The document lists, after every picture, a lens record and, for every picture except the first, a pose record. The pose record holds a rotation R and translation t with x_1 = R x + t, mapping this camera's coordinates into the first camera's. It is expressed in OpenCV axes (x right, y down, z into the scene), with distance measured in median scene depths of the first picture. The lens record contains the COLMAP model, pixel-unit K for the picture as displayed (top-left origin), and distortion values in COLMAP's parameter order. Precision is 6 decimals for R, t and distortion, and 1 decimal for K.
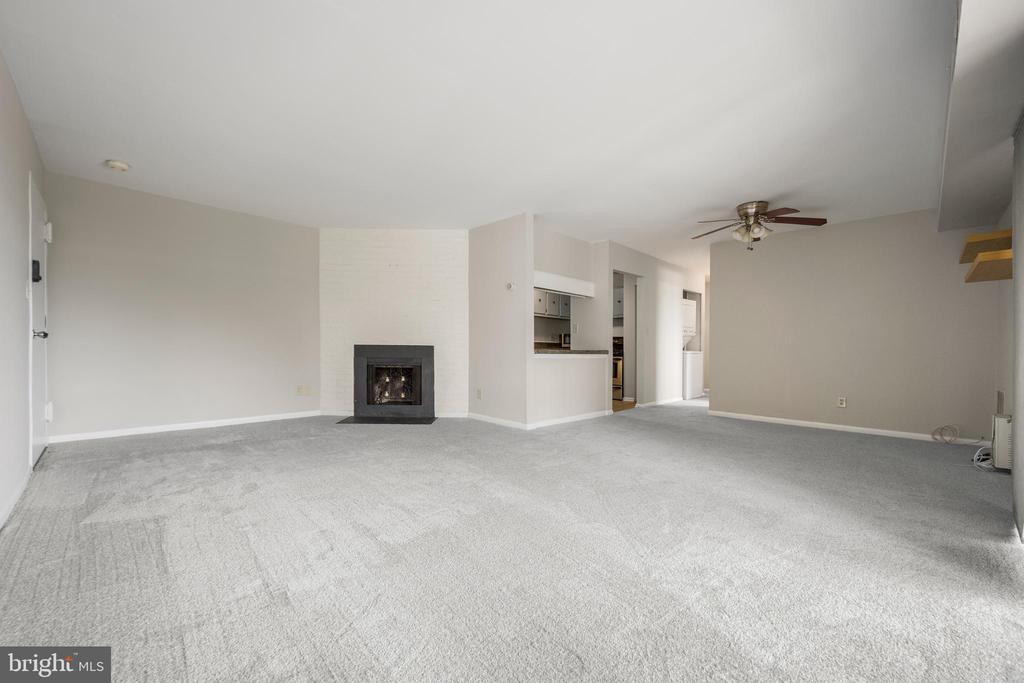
lens RADIAL K [[406.9, 0, 509.8], [0, 406.9, 350.2], [0, 0, 1]] dist [0.000356, -0.000040]
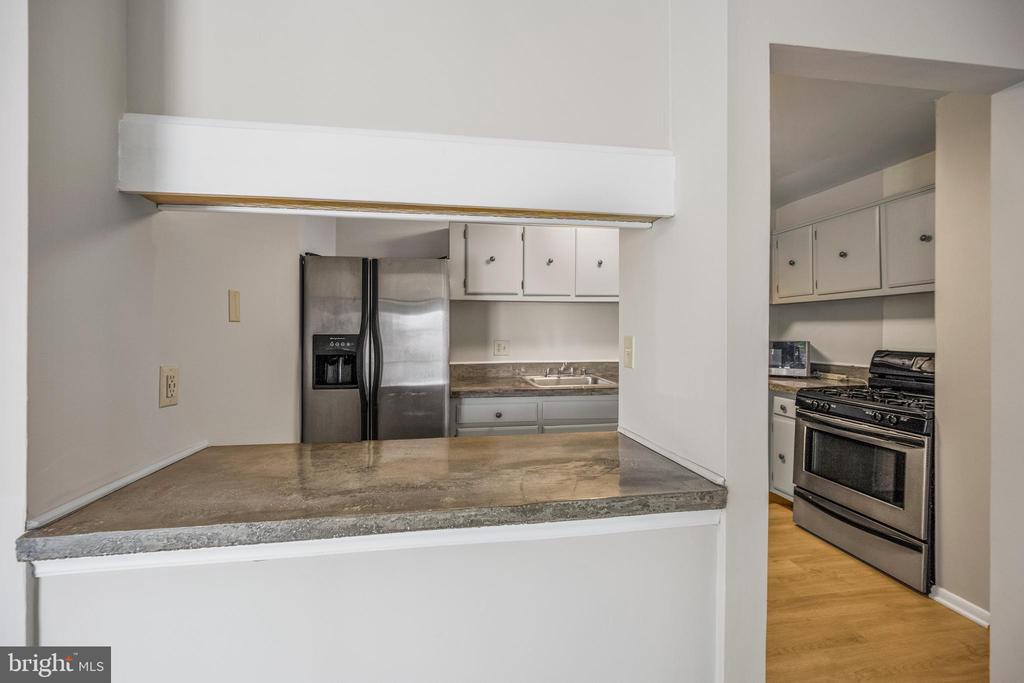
lens RADIAL K [[411.4, 0, 507.9], [0, 411.4, 337.7], [0, 0, 1]] dist [-0.000465, -0.000174]
pose [[0.812678, -0.005656, -0.582686, 0.266098], [0.008392, 0.999963, 0.001998, -0.067179], [0.582653, -0.006514, 0.812695, 0.779378]]
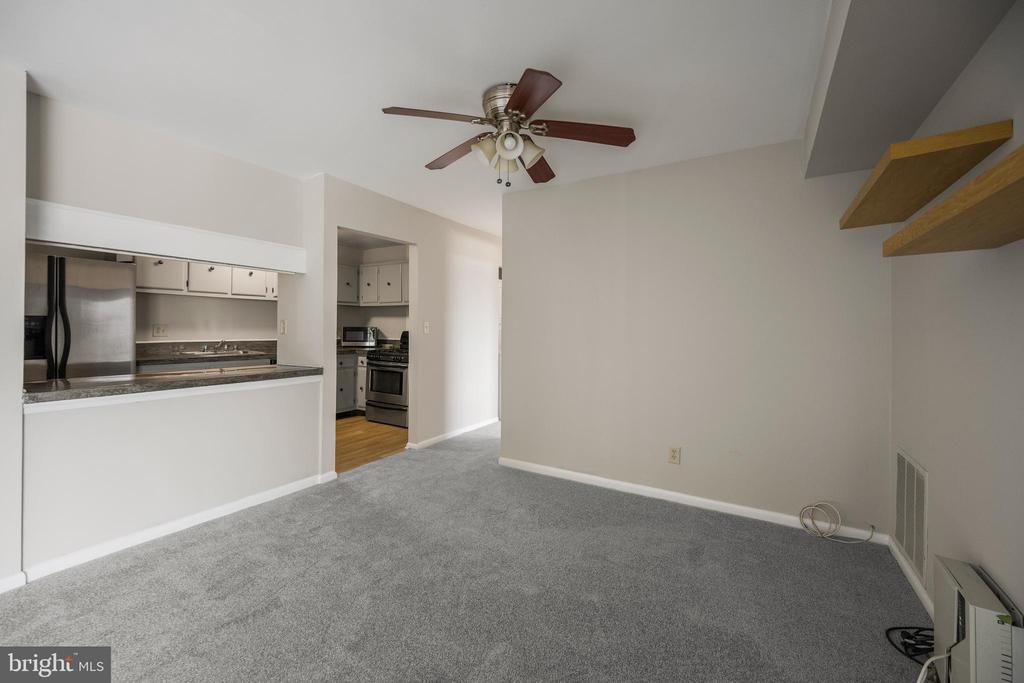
lens RADIAL K [[408.8, 0, 507.9], [0, 408.8, 327.4], [0, 0, 1]] dist [-0.000435, -0.000142]
pose [[0.971373, -0.002615, 0.237545, 0.351393], [0.003673, 0.999985, -0.004009, -0.051763], [-0.237531, 0.004767, 0.971368, 0.379780]]
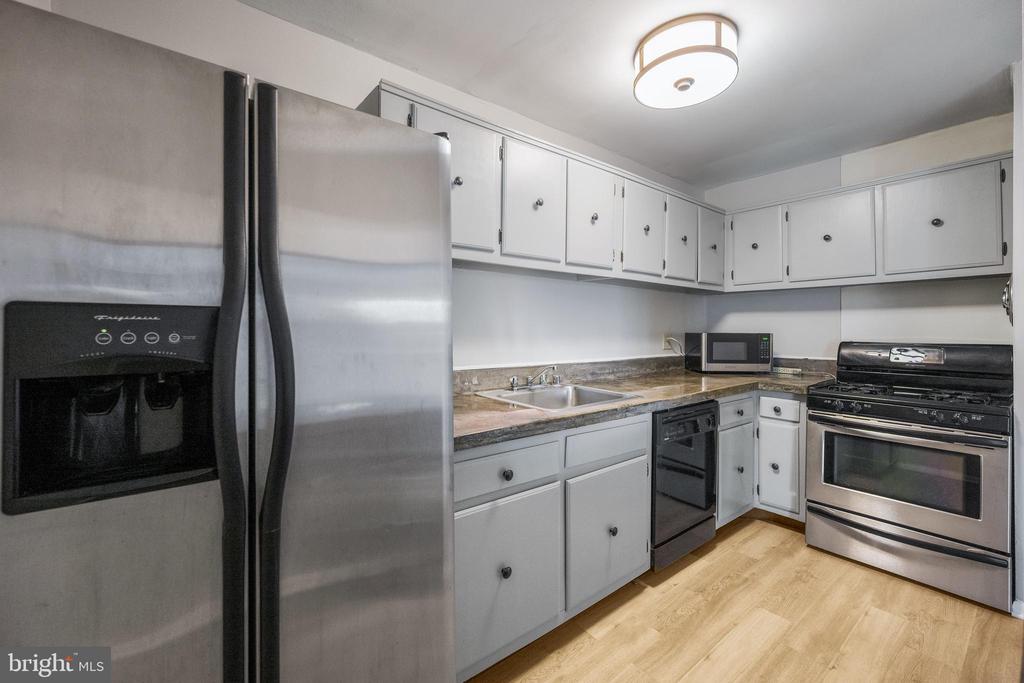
lens RADIAL K [[430.6, 0, 509.2], [0, 430.6, 333.4], [0, 0, 1]] dist [-0.000776, -0.000131]
pose [[0.993967, -0.008128, -0.109377, 0.007059], [0.008483, 0.999960, 0.002780, -0.061821], [0.109350, -0.003691, 0.993996, 0.904418]]
